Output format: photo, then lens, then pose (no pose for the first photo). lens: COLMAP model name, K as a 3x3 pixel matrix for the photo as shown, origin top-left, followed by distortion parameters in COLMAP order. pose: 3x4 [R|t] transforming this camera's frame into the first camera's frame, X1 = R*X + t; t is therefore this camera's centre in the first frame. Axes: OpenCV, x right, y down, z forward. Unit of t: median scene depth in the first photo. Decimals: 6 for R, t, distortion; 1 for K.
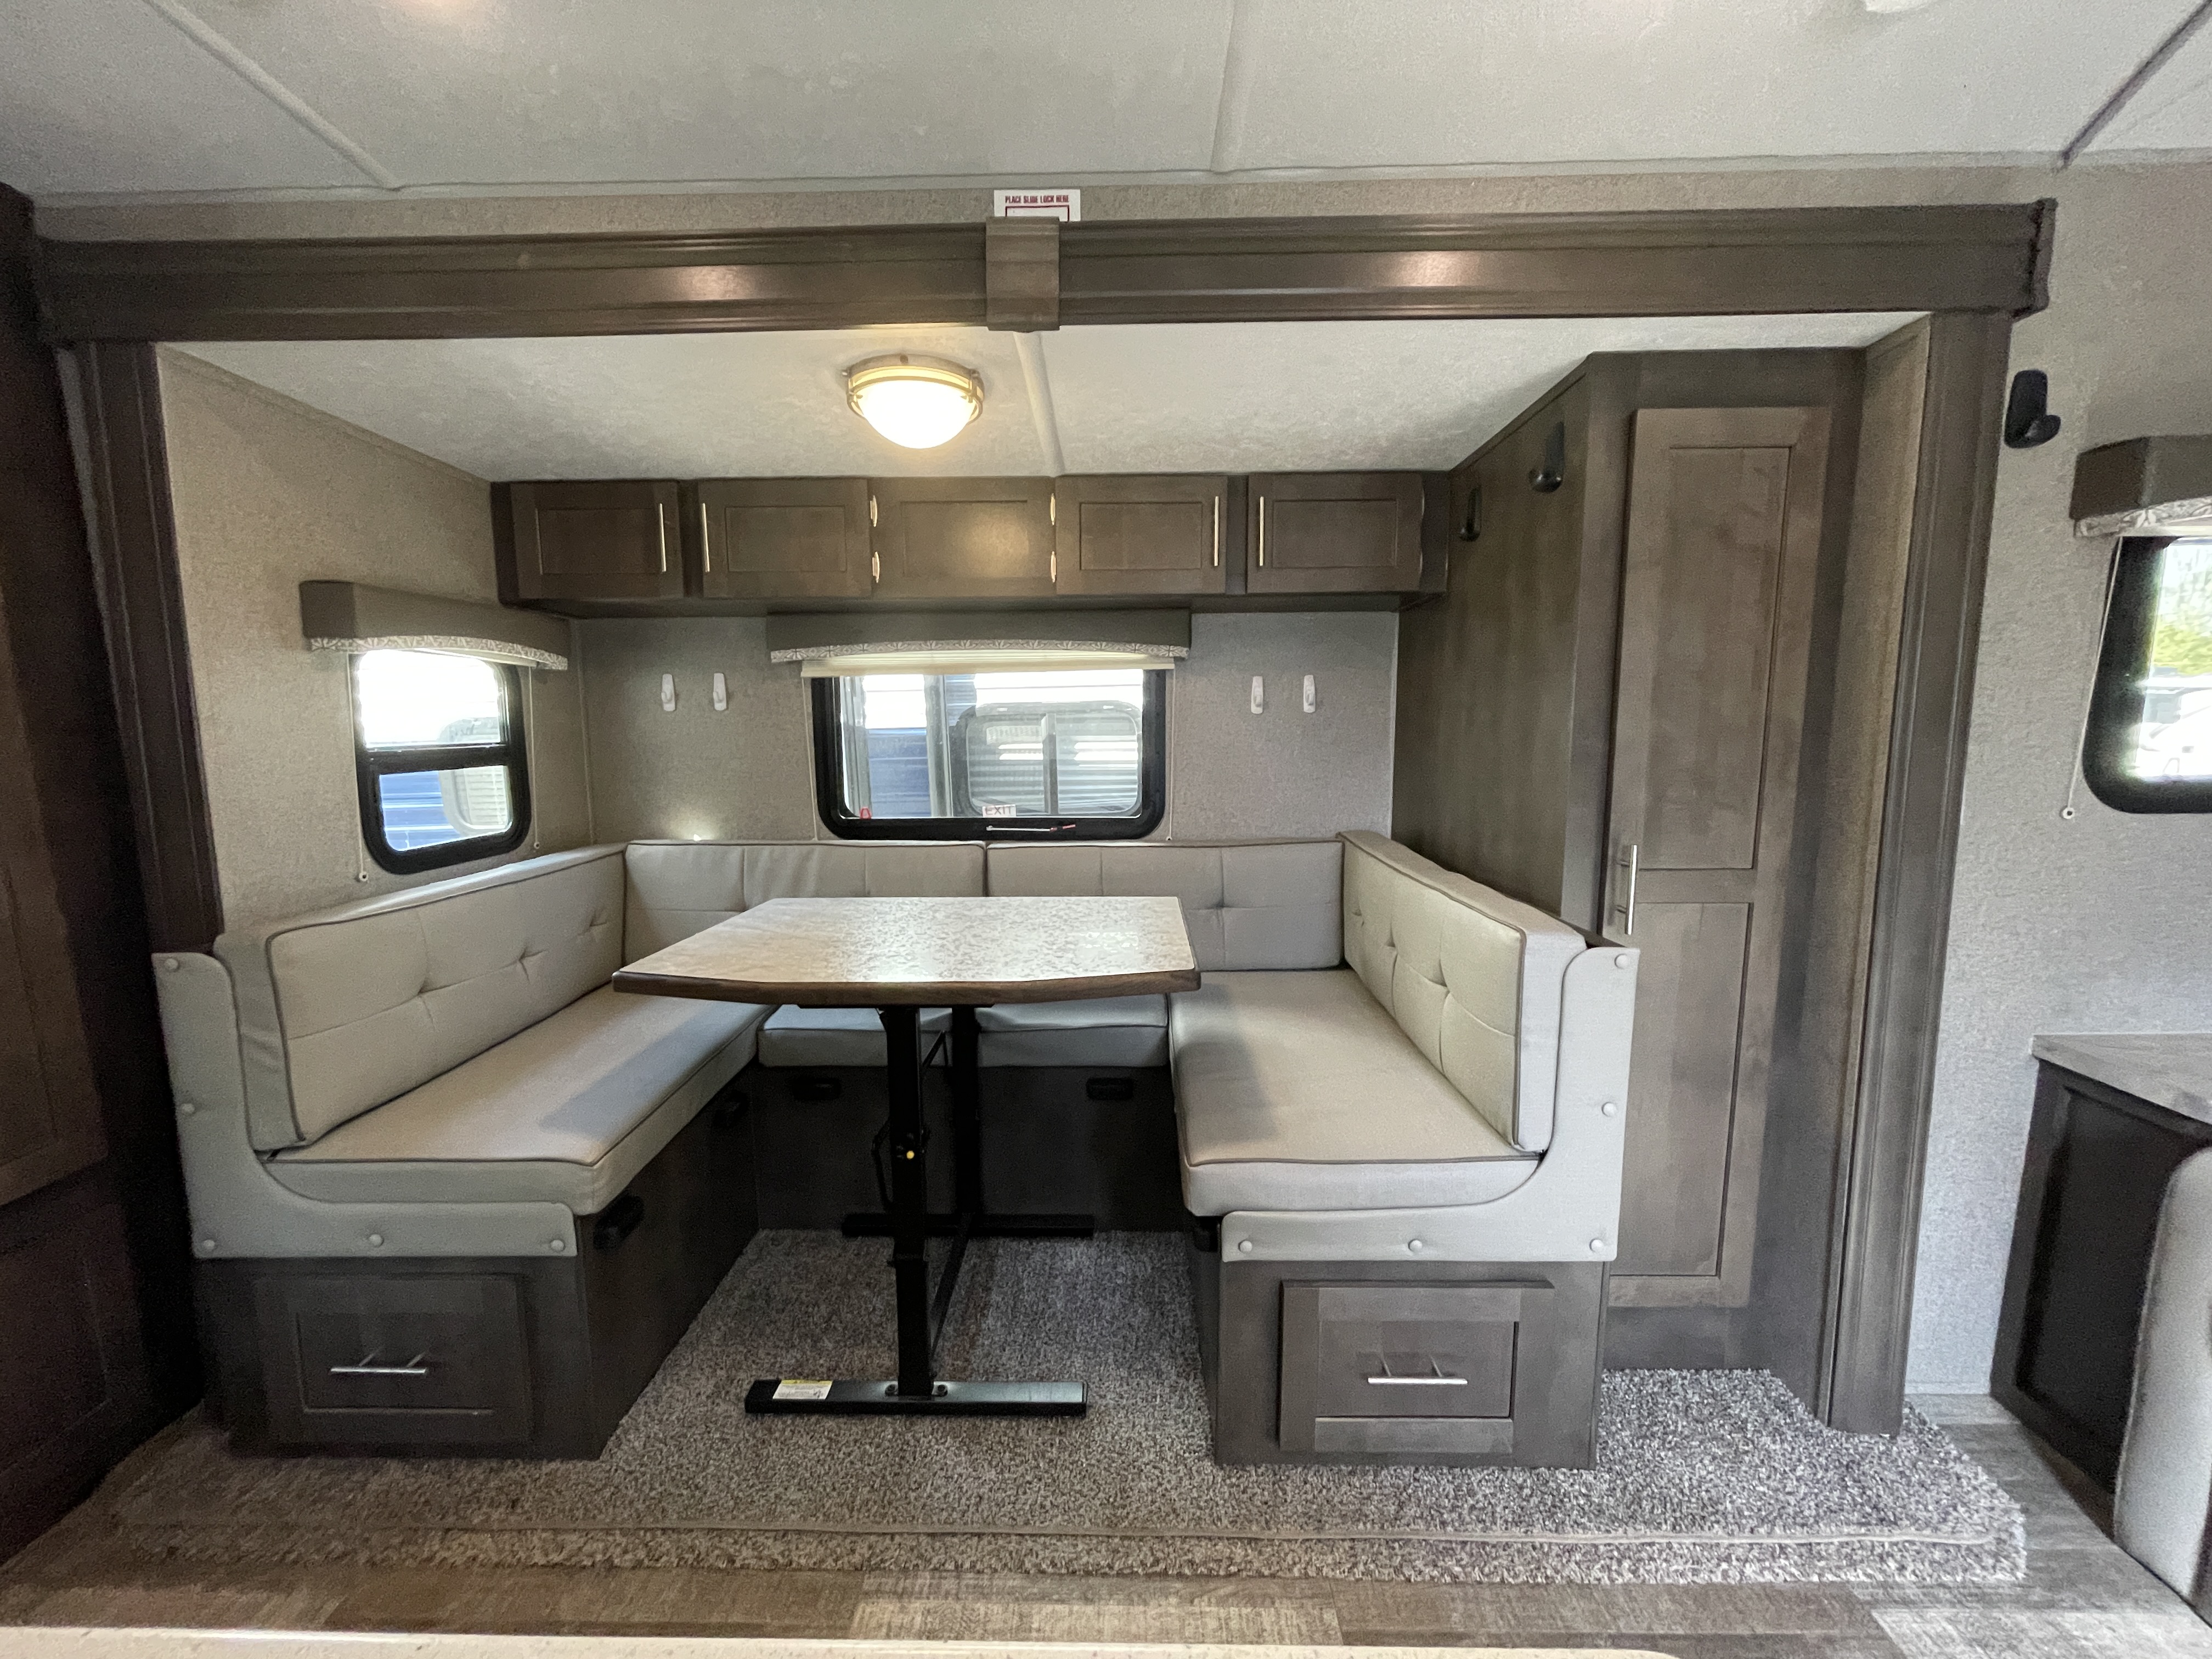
lens RADIAL K [[887.3, 0, 1099.8], [0, 887.3, 832.3], [0, 0, 1]] dist [-0.000568, -0.001393]
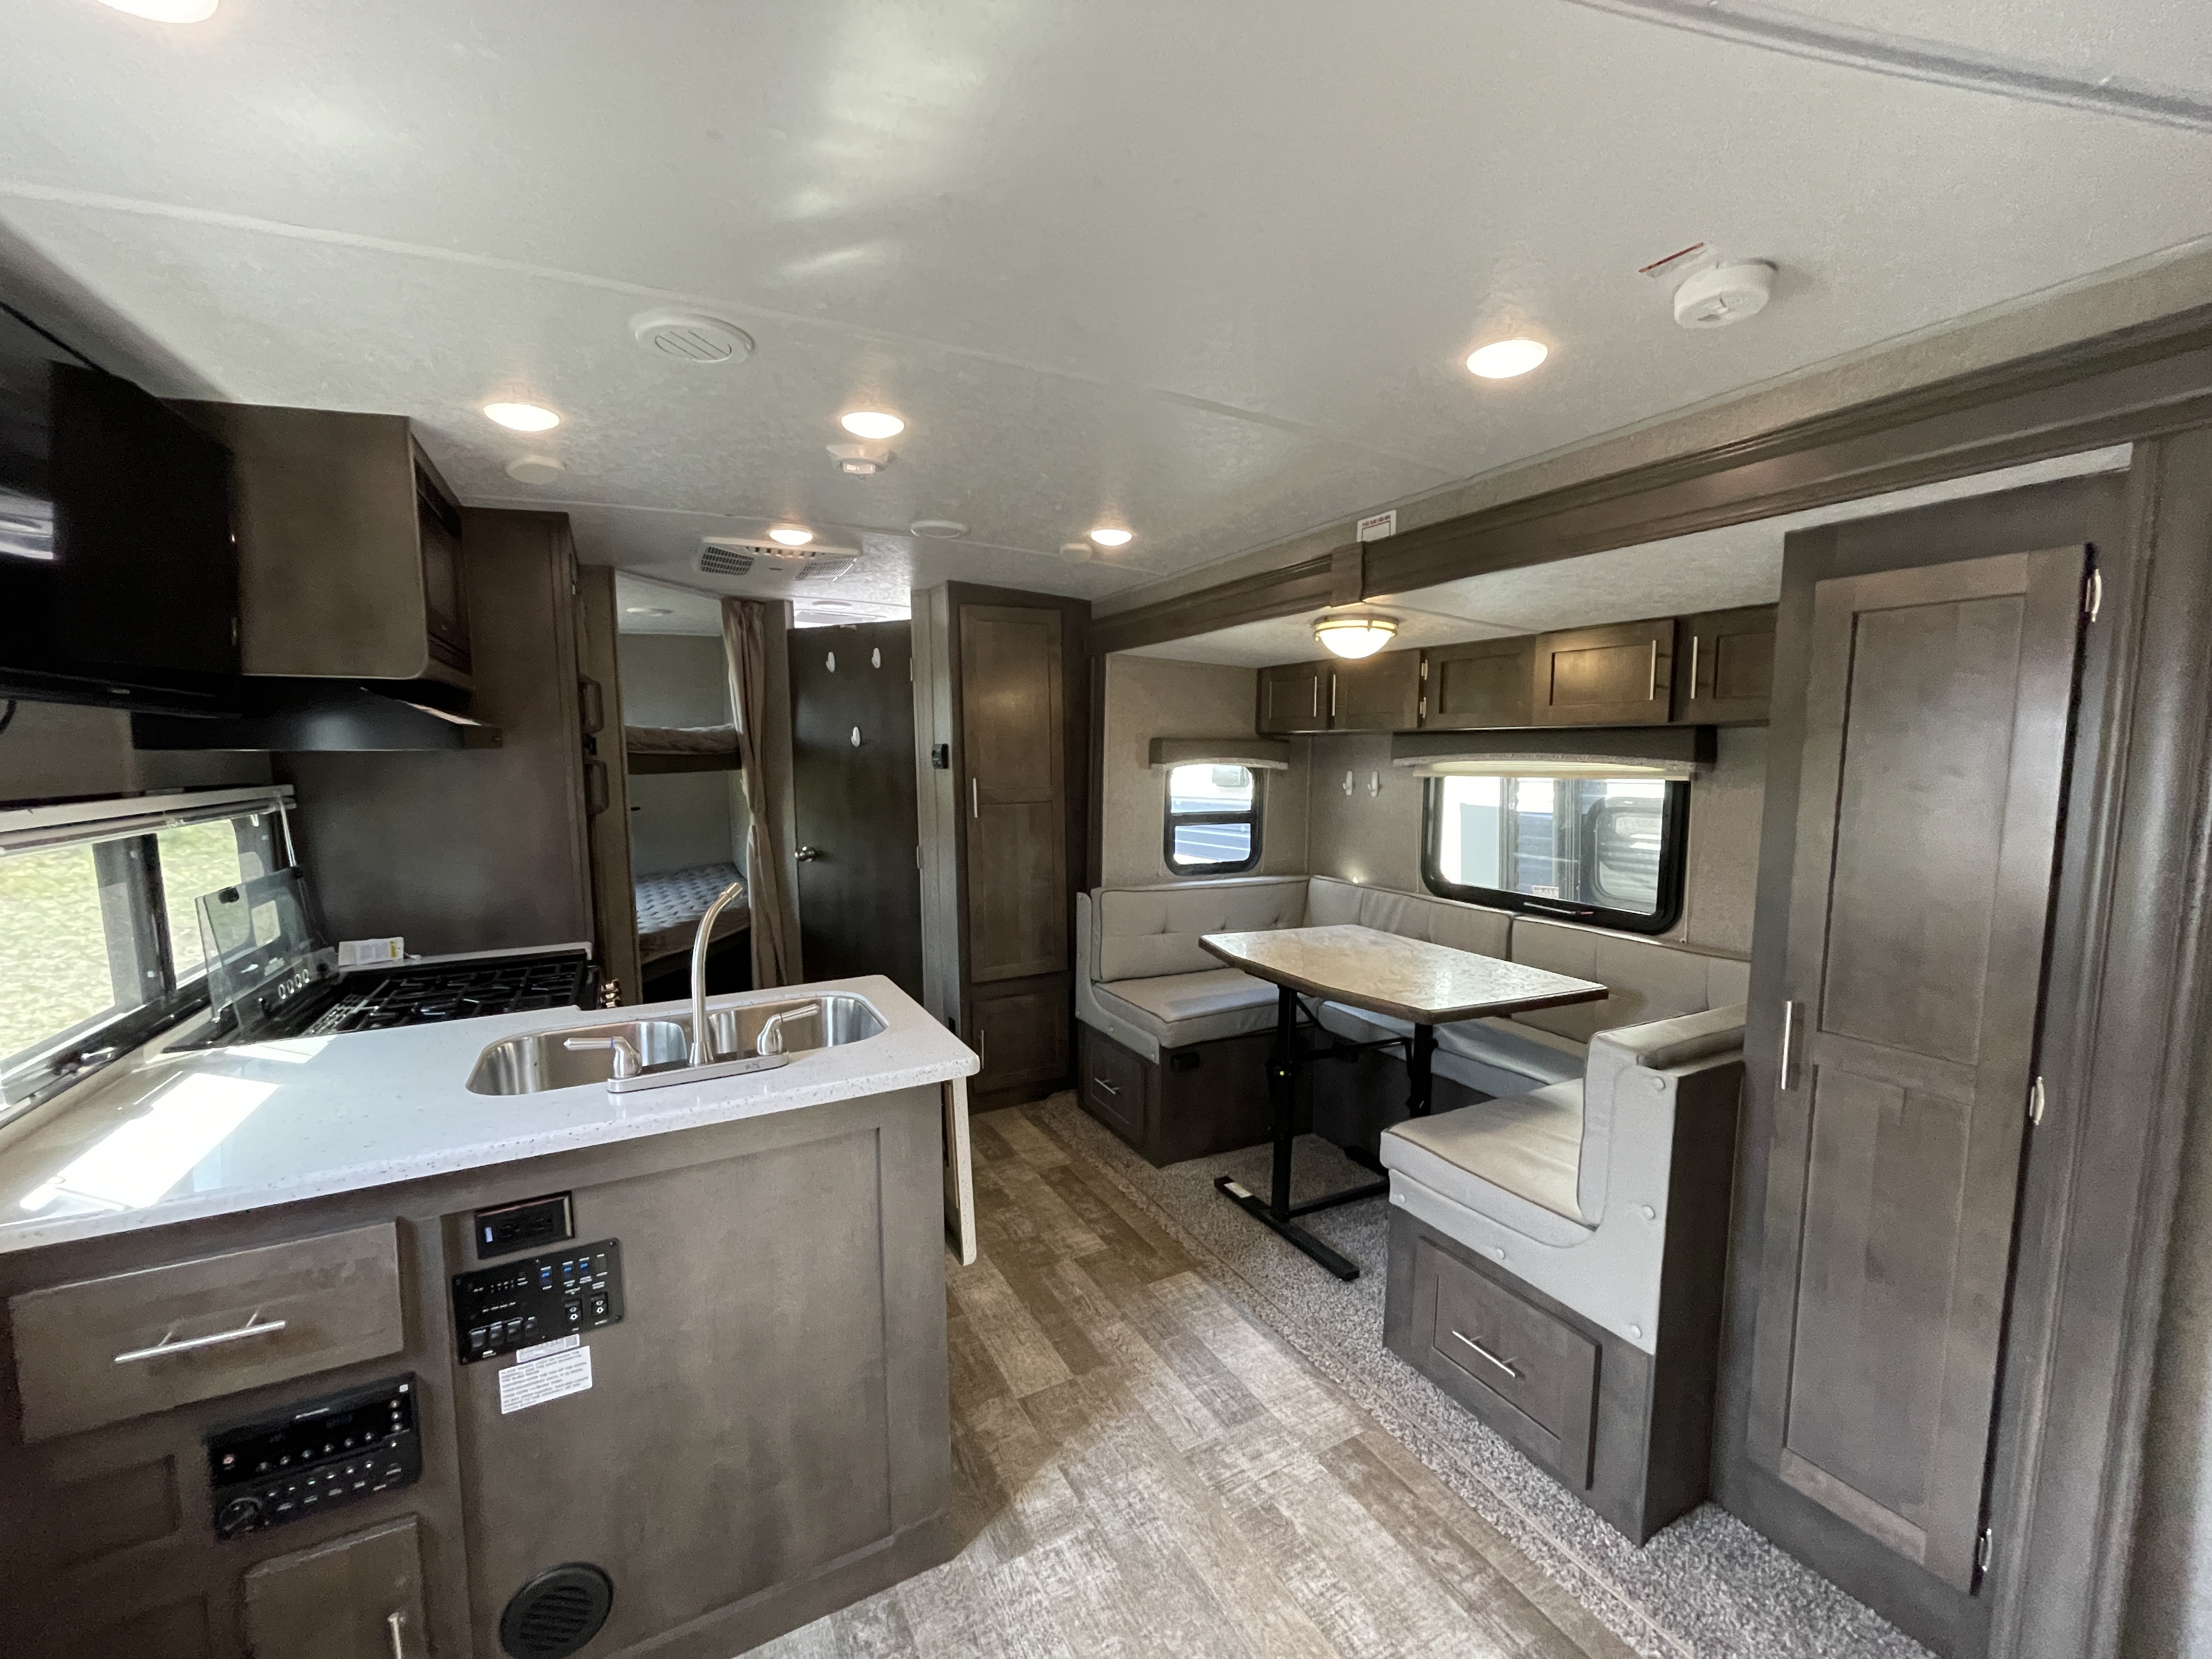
lens RADIAL K [[887.3, 0, 1101.9], [0, 887.3, 834.5], [0, 0, 1]] dist [-0.000568, -0.001393]
pose [[0.487459, 0.089919, -0.868503, 1.116731], [-0.126096, 0.991506, 0.031881, -0.111288], [0.863993, 0.093975, 0.494657, -0.206102]]
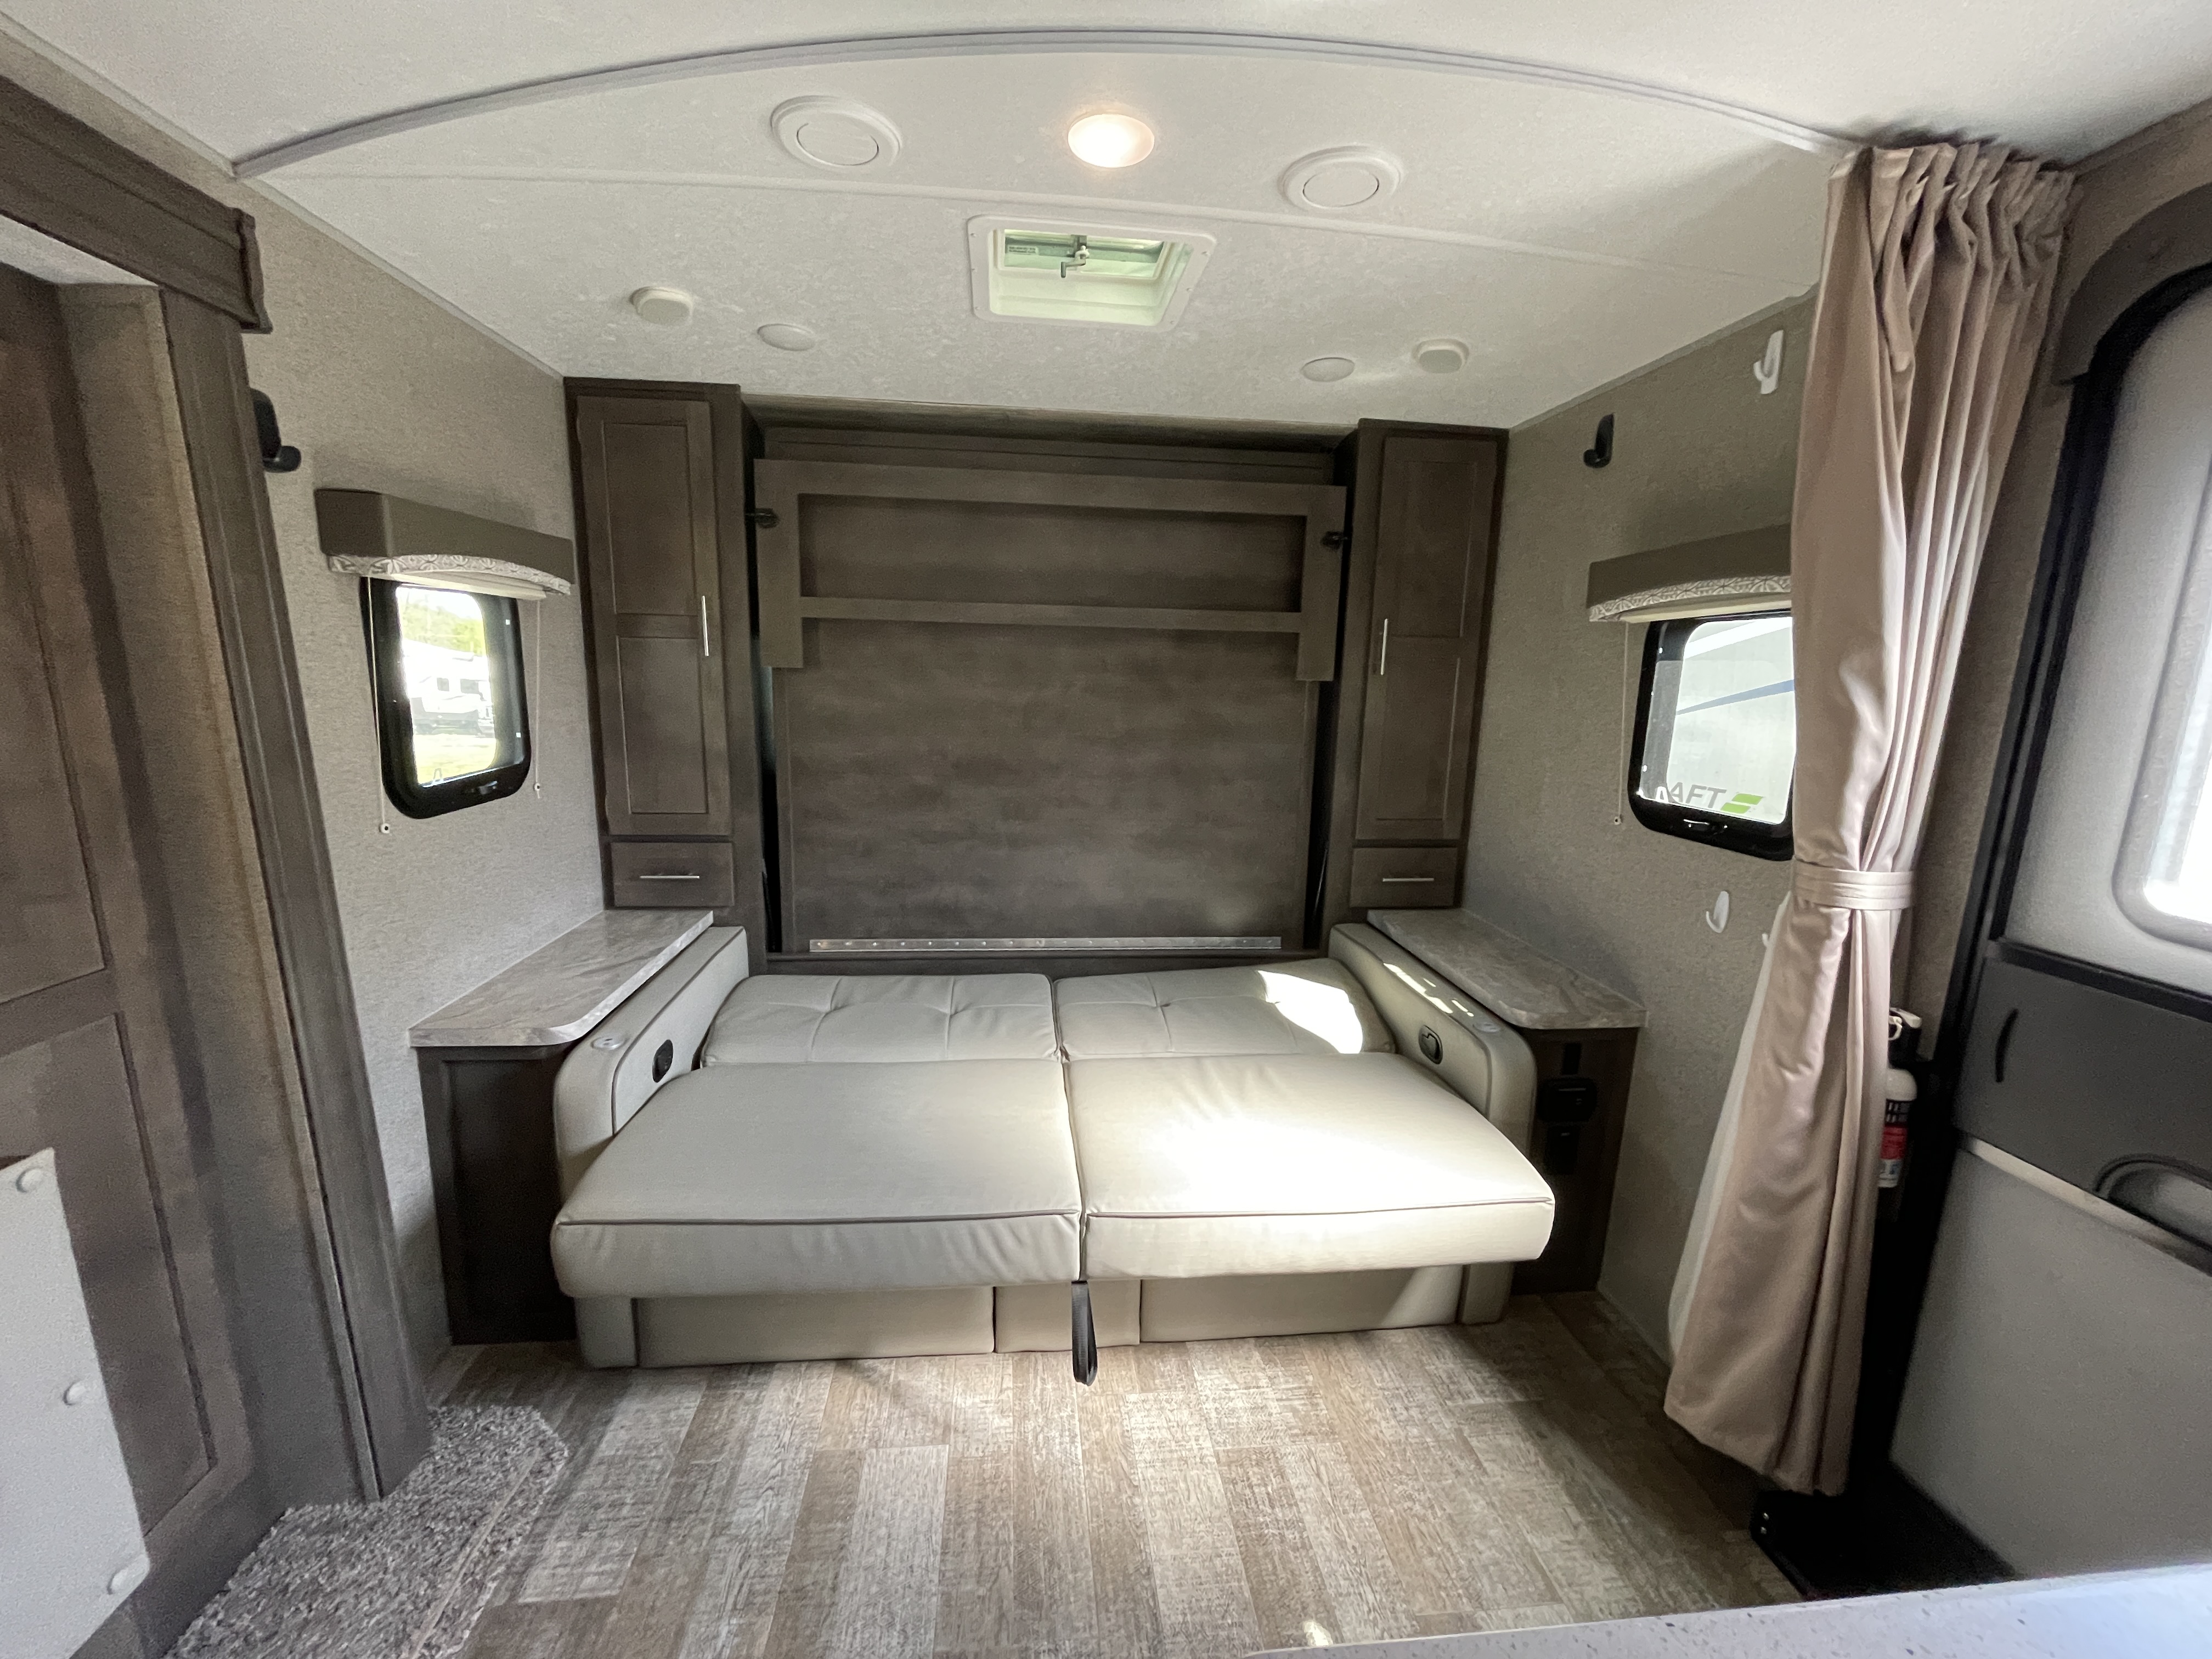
lens RADIAL K [[887.3, 0, 1101.8], [0, 887.3, 832.9], [0, 0, 1]] dist [-0.000568, -0.001393]
pose [[-0.121389, -0.172774, 0.977453, -0.079842], [0.121314, 0.974770, 0.187366, -0.115081], [-0.985164, 0.141323, -0.097366, 0.243145]]
